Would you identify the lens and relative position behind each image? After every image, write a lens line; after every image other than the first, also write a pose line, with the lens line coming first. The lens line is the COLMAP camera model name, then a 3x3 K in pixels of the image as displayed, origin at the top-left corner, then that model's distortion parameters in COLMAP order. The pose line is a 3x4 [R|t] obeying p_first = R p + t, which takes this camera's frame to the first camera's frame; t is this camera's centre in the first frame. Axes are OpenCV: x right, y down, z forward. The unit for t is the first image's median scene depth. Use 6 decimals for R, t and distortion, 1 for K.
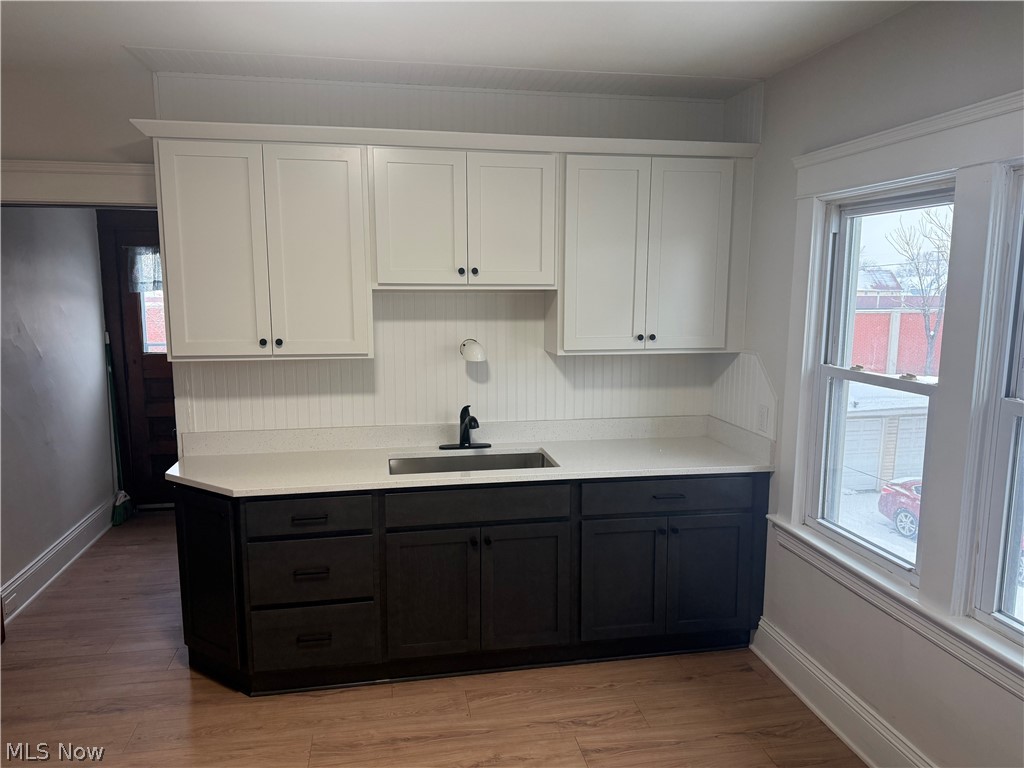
lens RADIAL K [[714.8, 0, 512.0], [0, 714.8, 384.3], [0, 0, 1]] dist [0.025336, -0.016177]
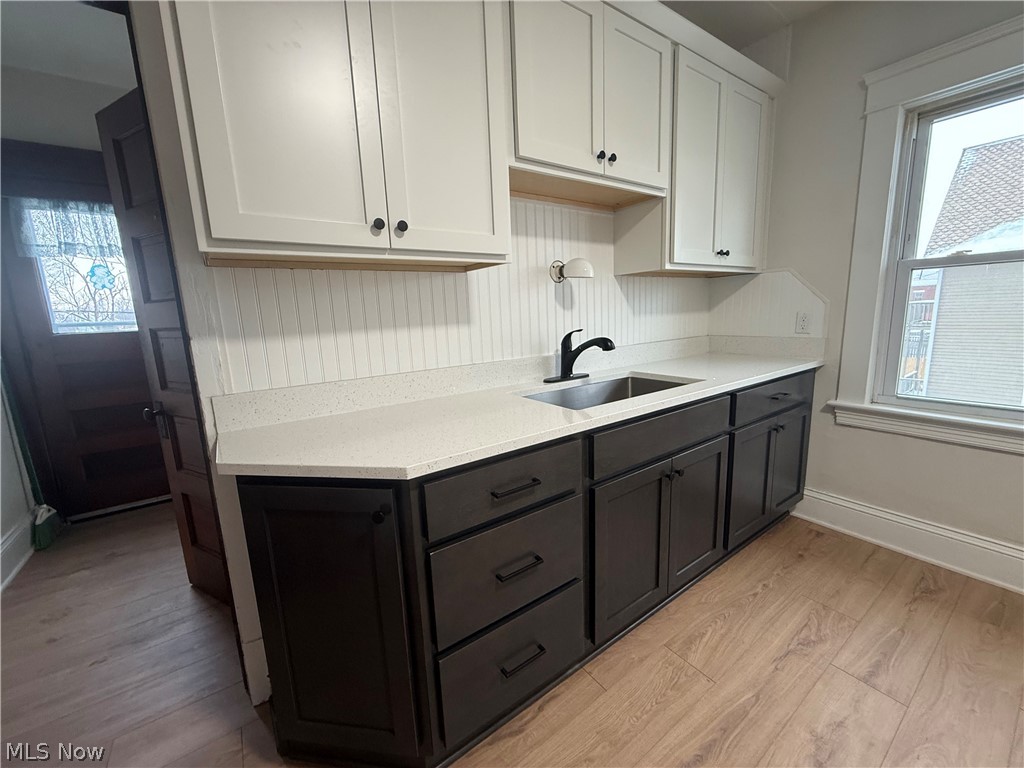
lens RADIAL K [[406.4, 0, 511.0], [0, 406.4, 382.2], [0, 0, 1]] dist [-0.001909, 0.000823]
pose [[0.908940, -0.109829, 0.402202, -0.358316], [0.099274, 0.993946, 0.047067, 0.063745], [-0.404936, -0.002853, 0.914340, 0.570145]]
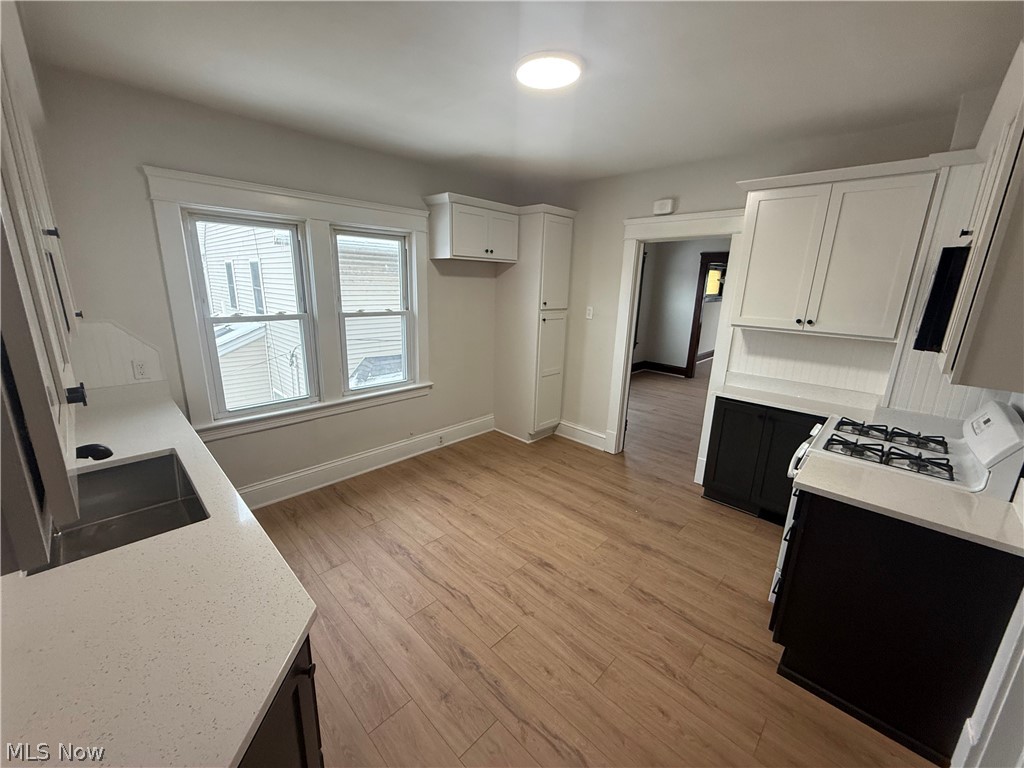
lens RADIAL K [[406.4, 0, 510.2], [0, 406.4, 381.7], [0, 0, 1]] dist [-0.001909, 0.000823]
pose [[-0.576120, -0.216950, 0.788047, -0.591679], [0.084032, 0.943301, 0.321126, -0.106710], [-0.813034, 0.251228, -0.525224, 0.829207]]
